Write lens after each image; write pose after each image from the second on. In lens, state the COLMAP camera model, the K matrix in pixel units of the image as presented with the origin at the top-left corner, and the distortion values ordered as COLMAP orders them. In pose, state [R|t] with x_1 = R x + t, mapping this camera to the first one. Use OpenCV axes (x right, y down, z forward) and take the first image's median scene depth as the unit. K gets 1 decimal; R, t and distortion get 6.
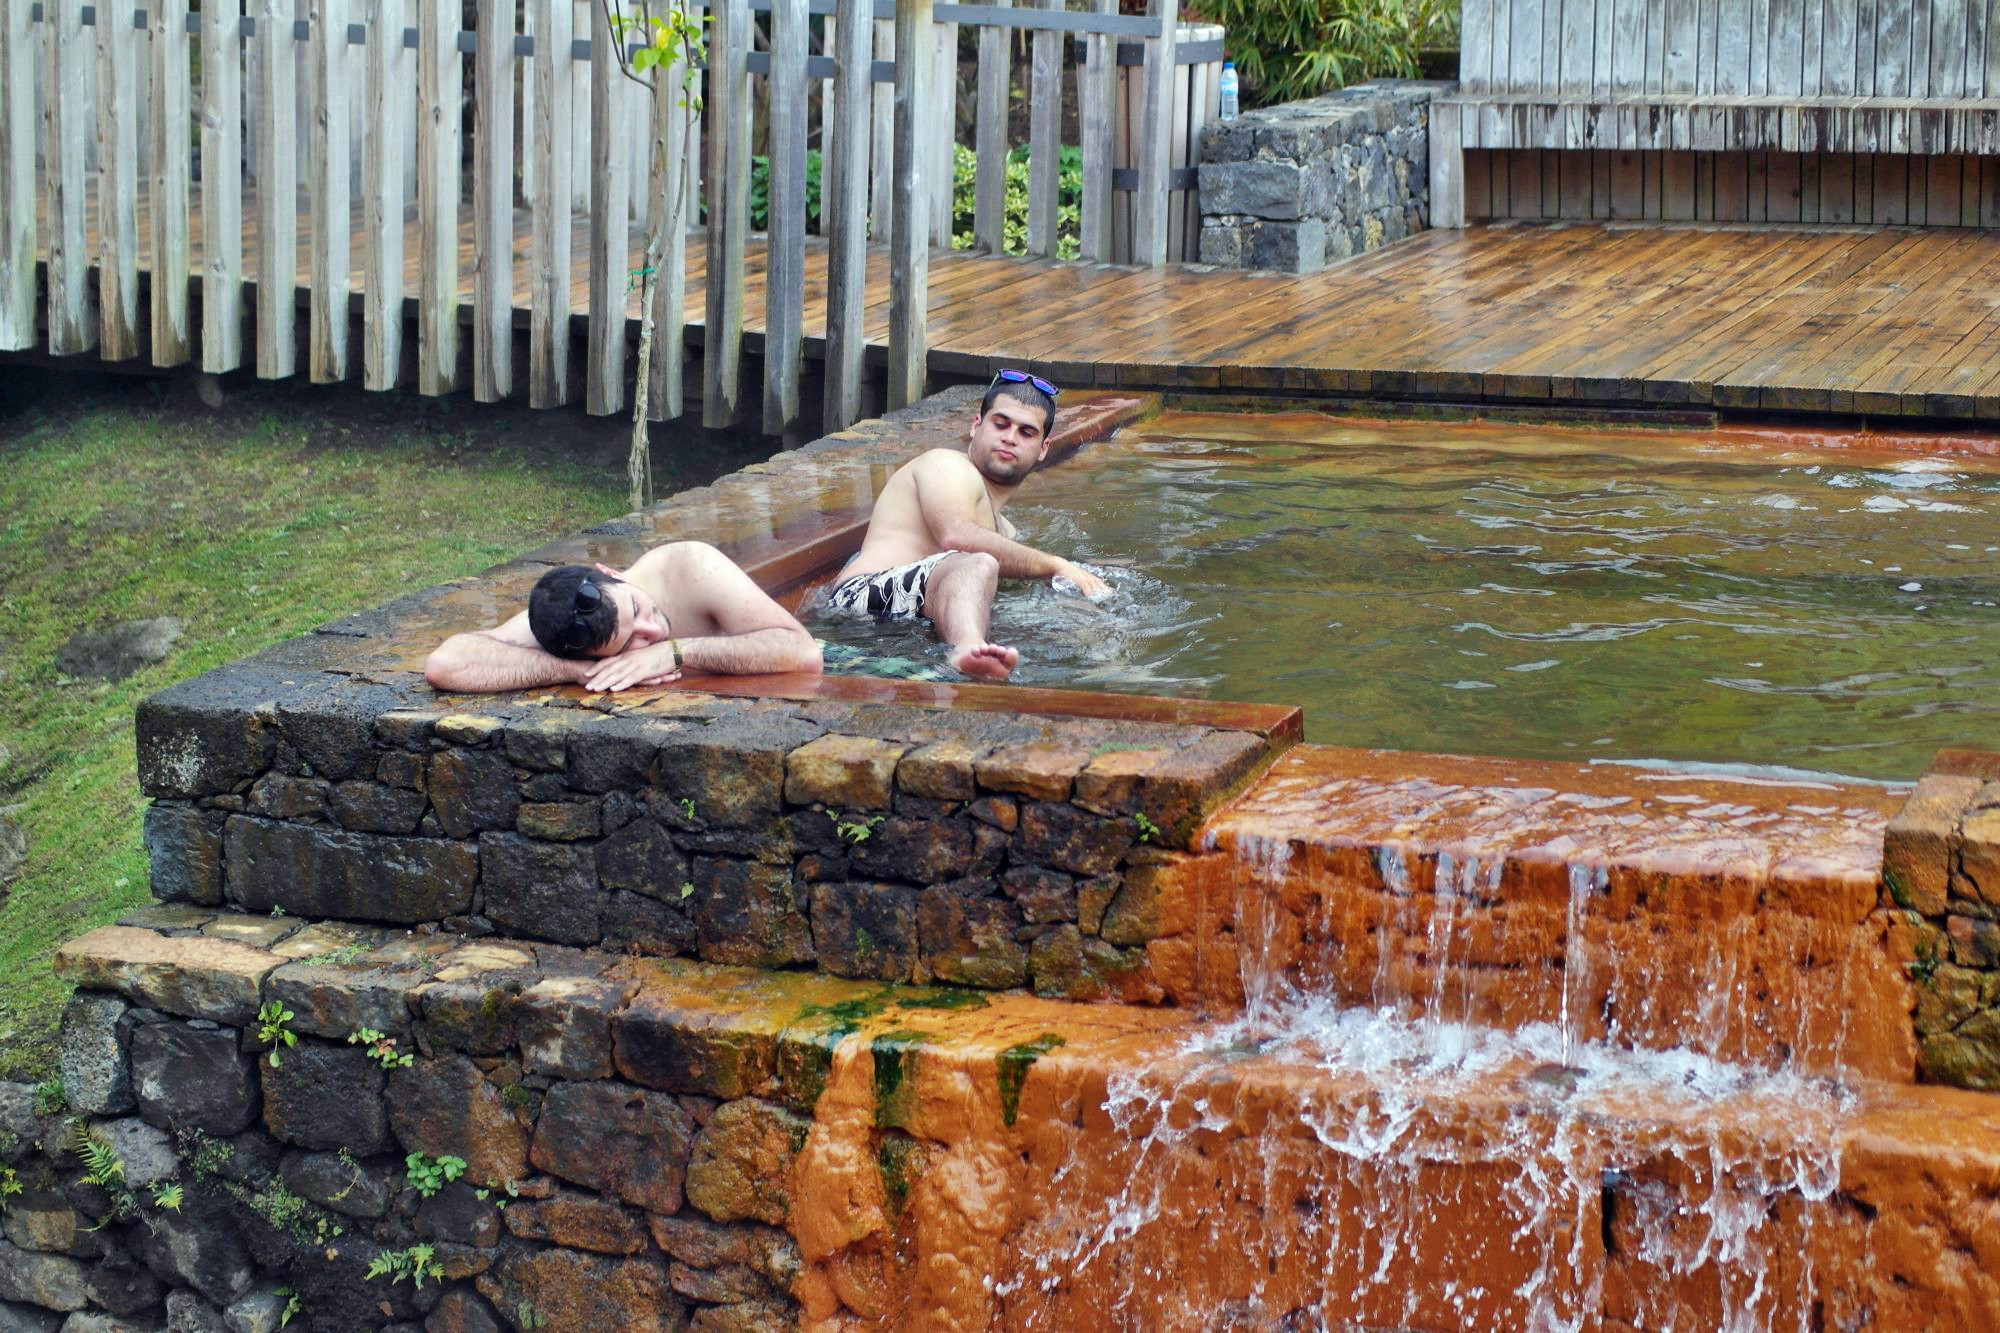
lens RADIAL K [[3922.8, 0, 1003.1], [0, 3922.8, 631.6], [0, 0, 1]] dist [-0.136125, 0.224486]
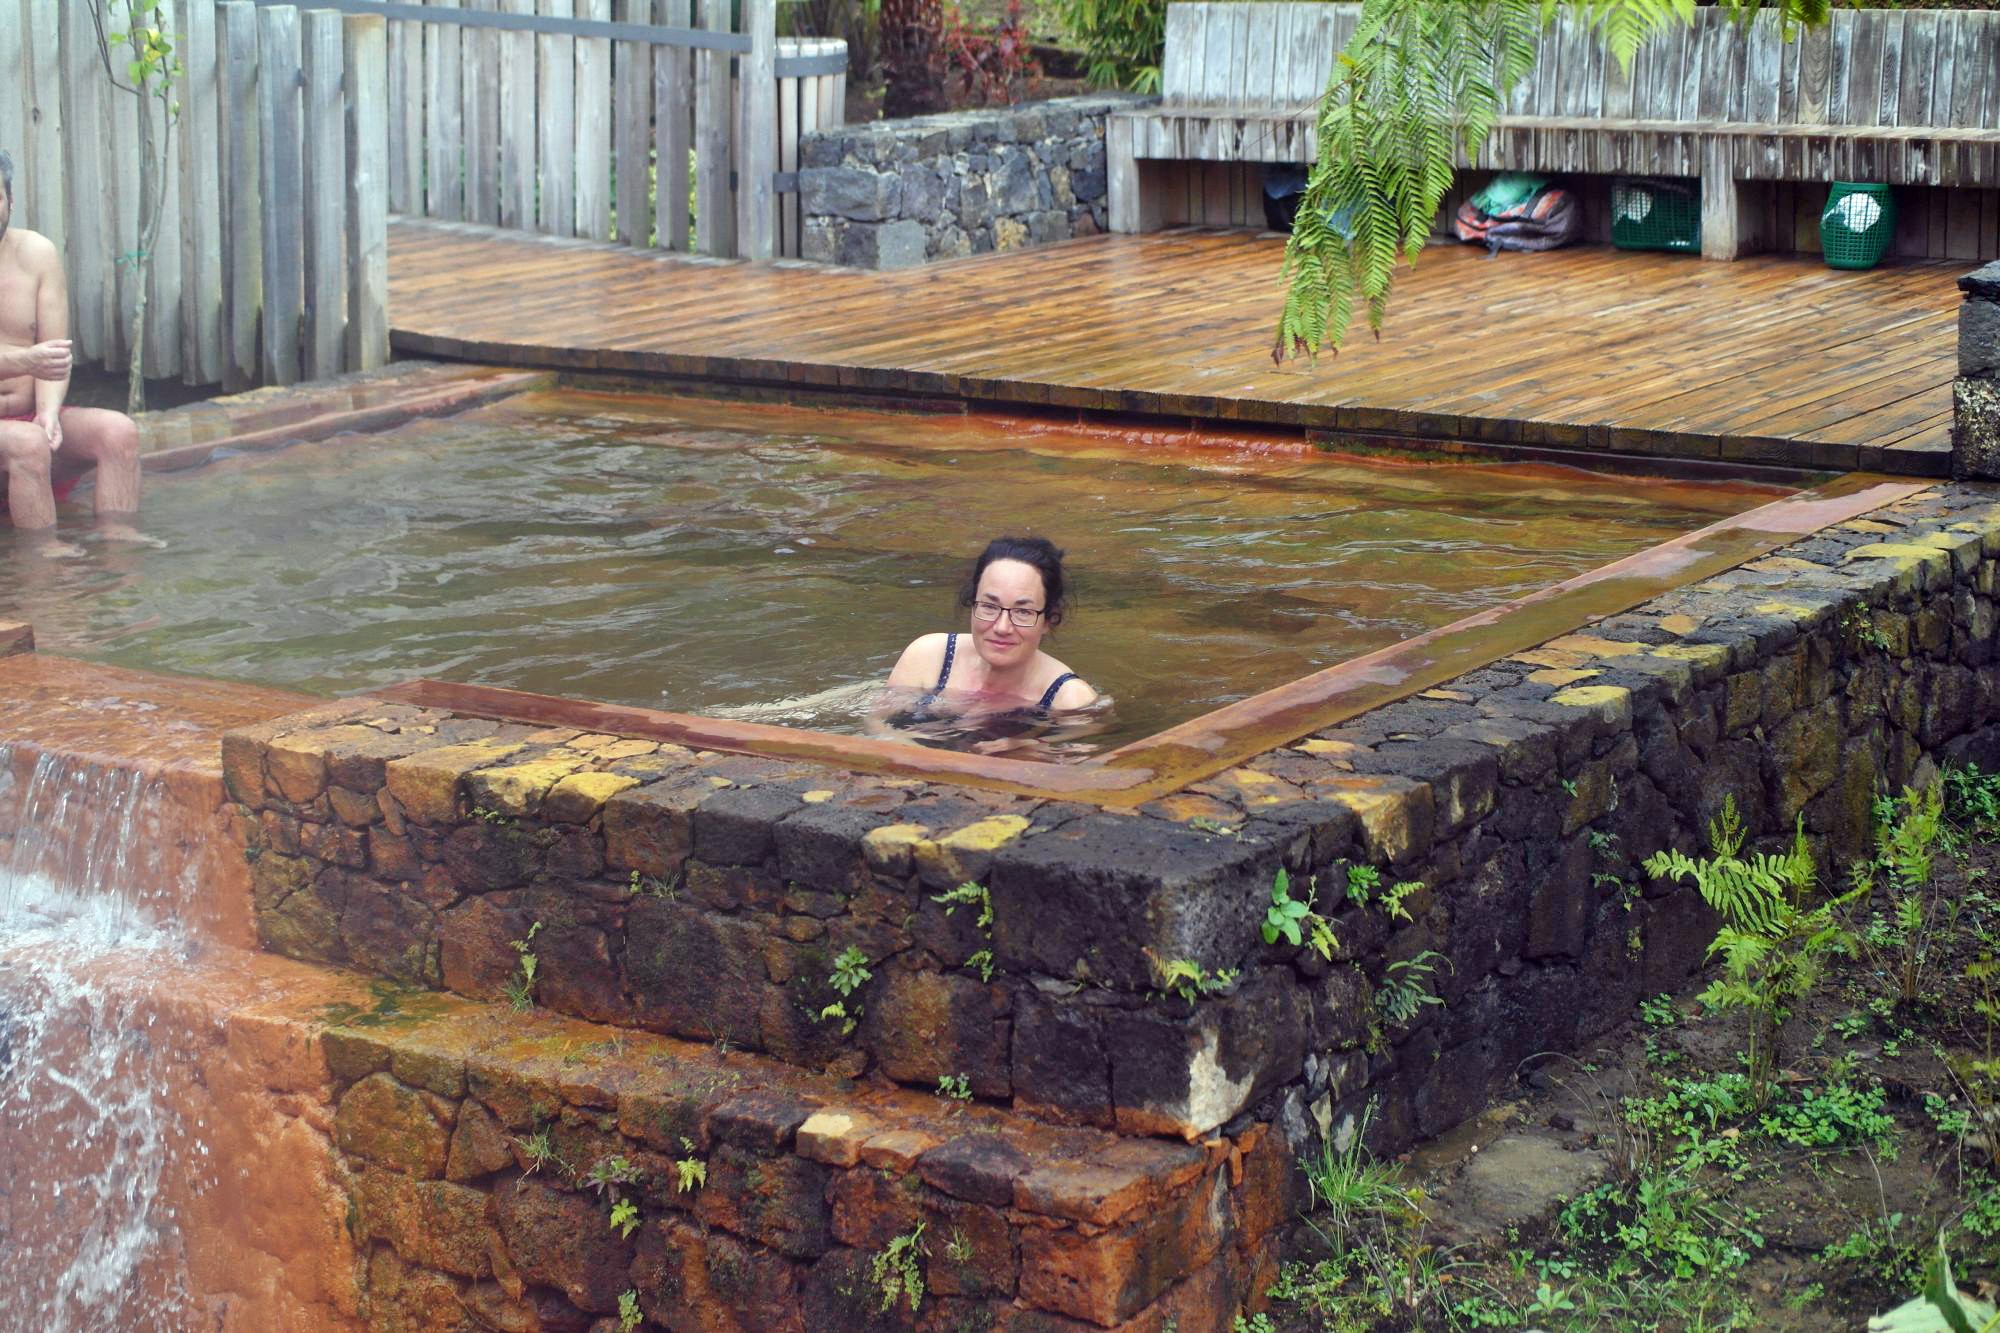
lens RADIAL K [[3922.8, 0, 1003.1], [0, 3922.8, 631.6], [0, 0, 1]] dist [-0.136125, 0.224486]
pose [[0.975878, 0.044829, -0.213666, 0.332376], [-0.044503, 0.998989, 0.006340, 0.000422], [0.213734, 0.003322, 0.976886, -0.054223]]
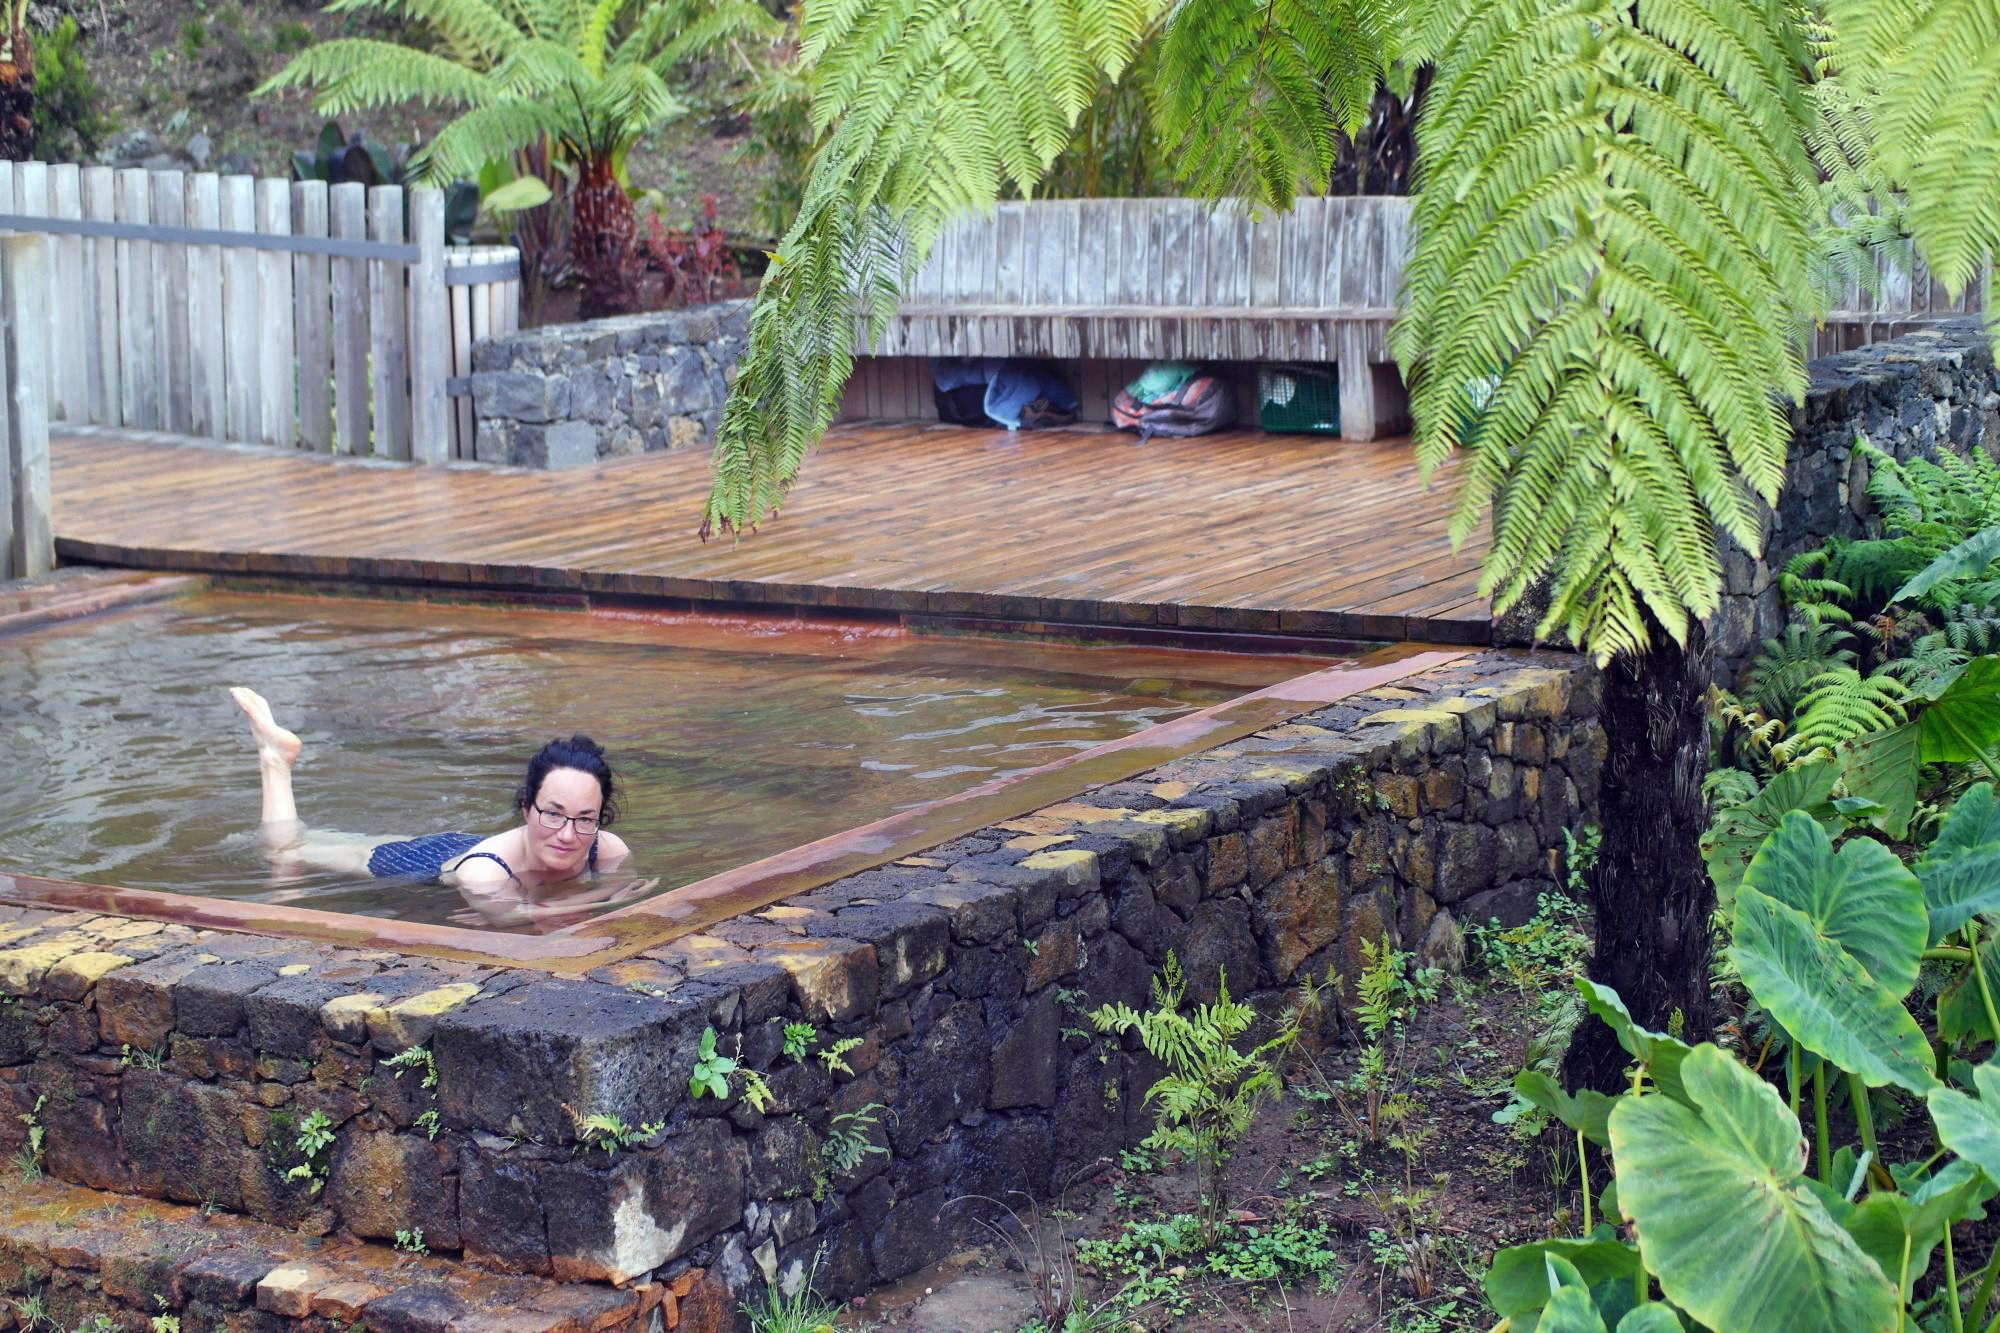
lens RADIAL K [[3922.8, 0, 1003.1], [0, 3922.8, 631.6], [0, 0, 1]] dist [-0.136125, 0.224486]
pose [[0.982375, 0.012162, -0.186523, 0.396870], [-0.020610, 0.998844, -0.043422, 0.000912], [0.185780, 0.046501, 0.981491, -0.073056]]
